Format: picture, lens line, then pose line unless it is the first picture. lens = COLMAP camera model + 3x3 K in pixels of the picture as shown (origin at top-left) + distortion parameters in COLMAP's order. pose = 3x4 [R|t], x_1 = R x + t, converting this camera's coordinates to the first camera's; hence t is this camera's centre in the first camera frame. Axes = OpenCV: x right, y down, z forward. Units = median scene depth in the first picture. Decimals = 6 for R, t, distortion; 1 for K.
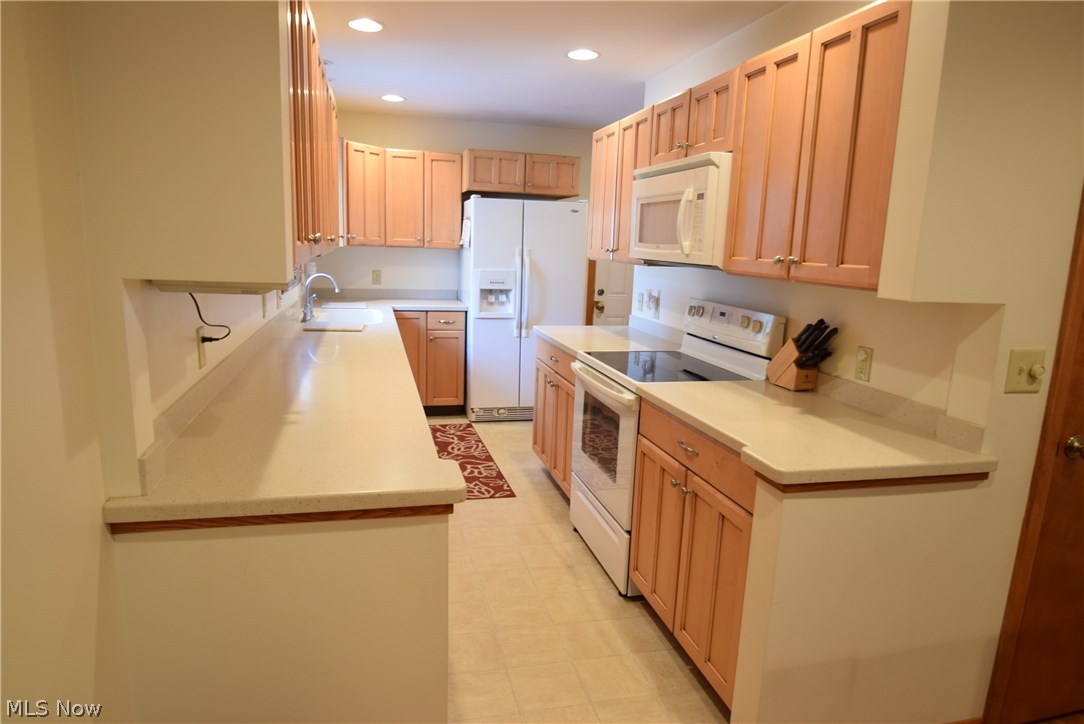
lens RADIAL K [[651.1, 0, 534.5], [0, 651.1, 369.6], [0, 0, 1]] dist [-0.029282, 0.005109]
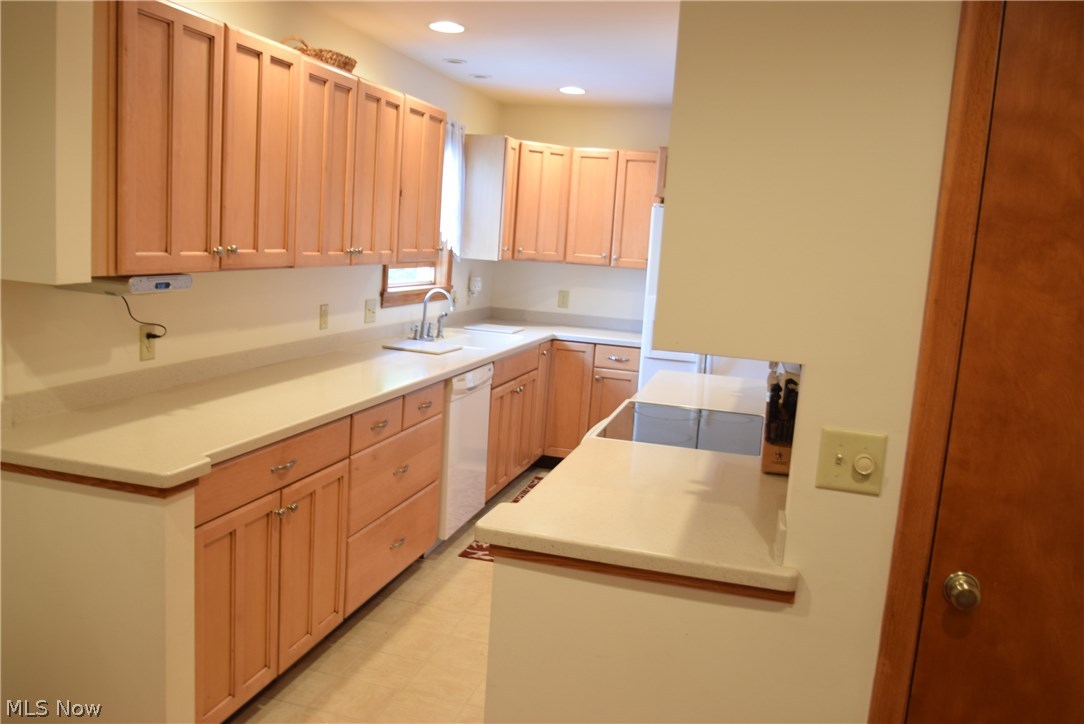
lens RADIAL K [[901.6, 0, 542.4], [0, 901.6, 371.0], [0, 0, 1]] dist [-0.054378, 0.003110]
pose [[0.876754, 0.095018, -0.471460, 0.556789], [-0.127588, 0.991117, -0.037519, -0.009868], [0.463707, 0.093047, 0.881089, -0.031683]]
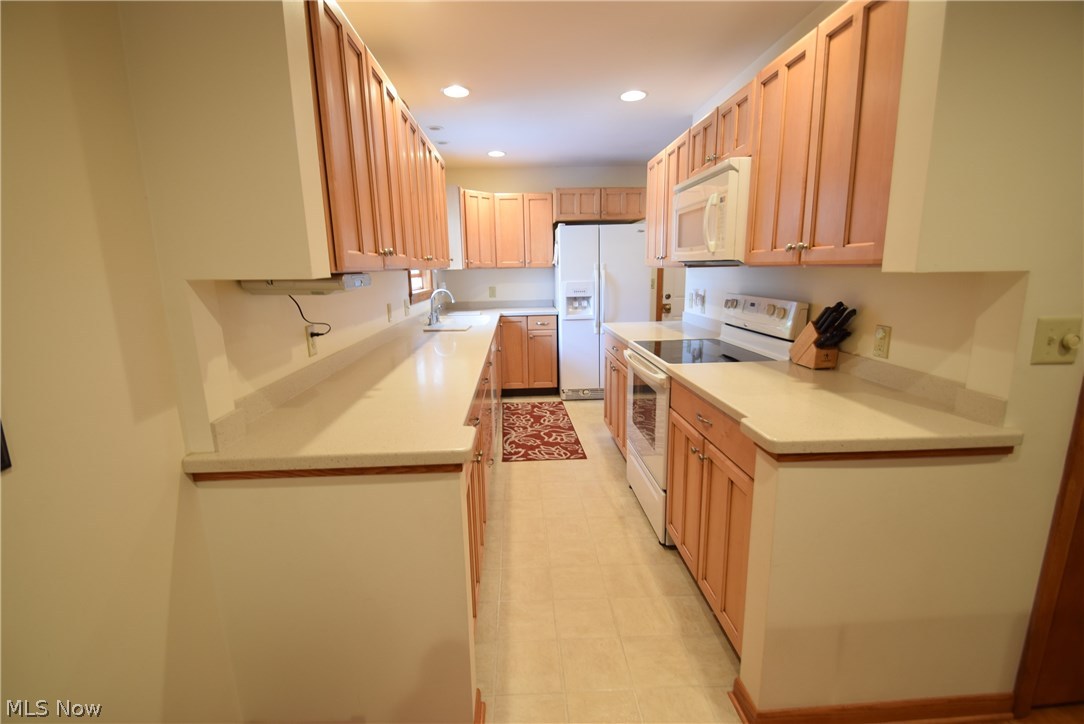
lens RADIAL K [[483.6, 0, 536.0], [0, 483.6, 368.4], [0, 0, 1]] dist [0.008149, -0.013405]
pose [[0.978567, -0.014375, -0.205428, 0.091521], [0.016488, 0.999827, 0.008579, 0.014318], [0.205269, -0.011782, 0.978635, 0.084922]]
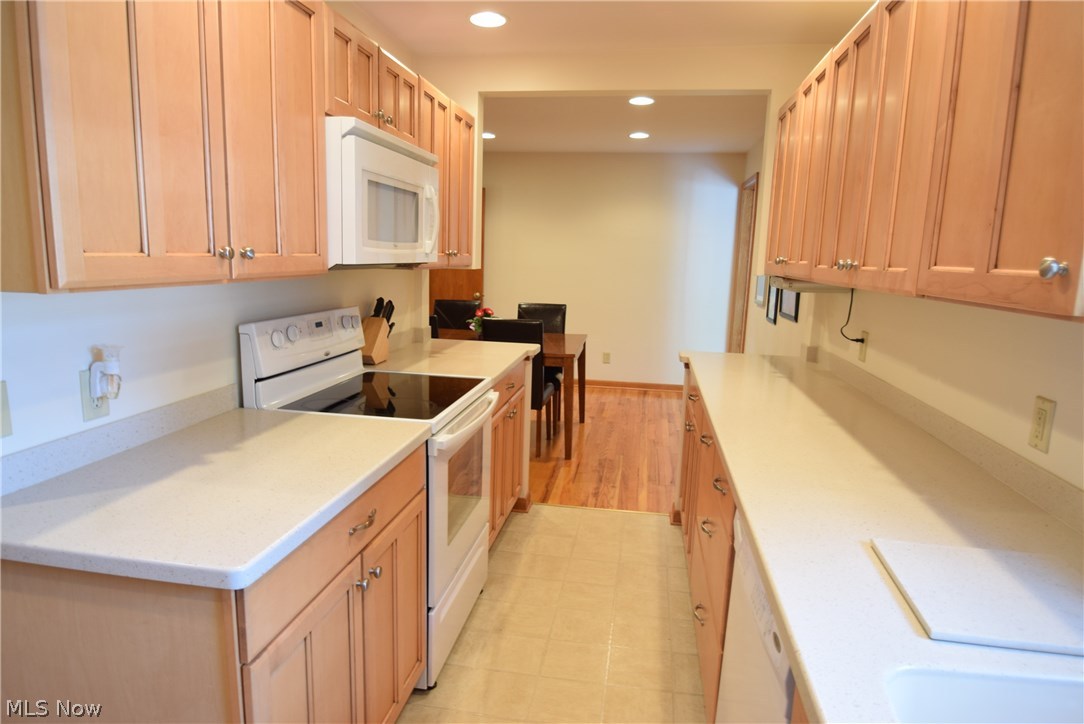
lens RADIAL K [[651.1, 0, 543.0], [0, 651.1, 369.7], [0, 0, 1]] dist [-0.029282, 0.005109]
pose [[-0.923753, -0.128937, 0.360632, -0.267818], [0.012048, 0.931377, 0.363856, -0.329460], [-0.382799, 0.340458, -0.858809, 1.639366]]
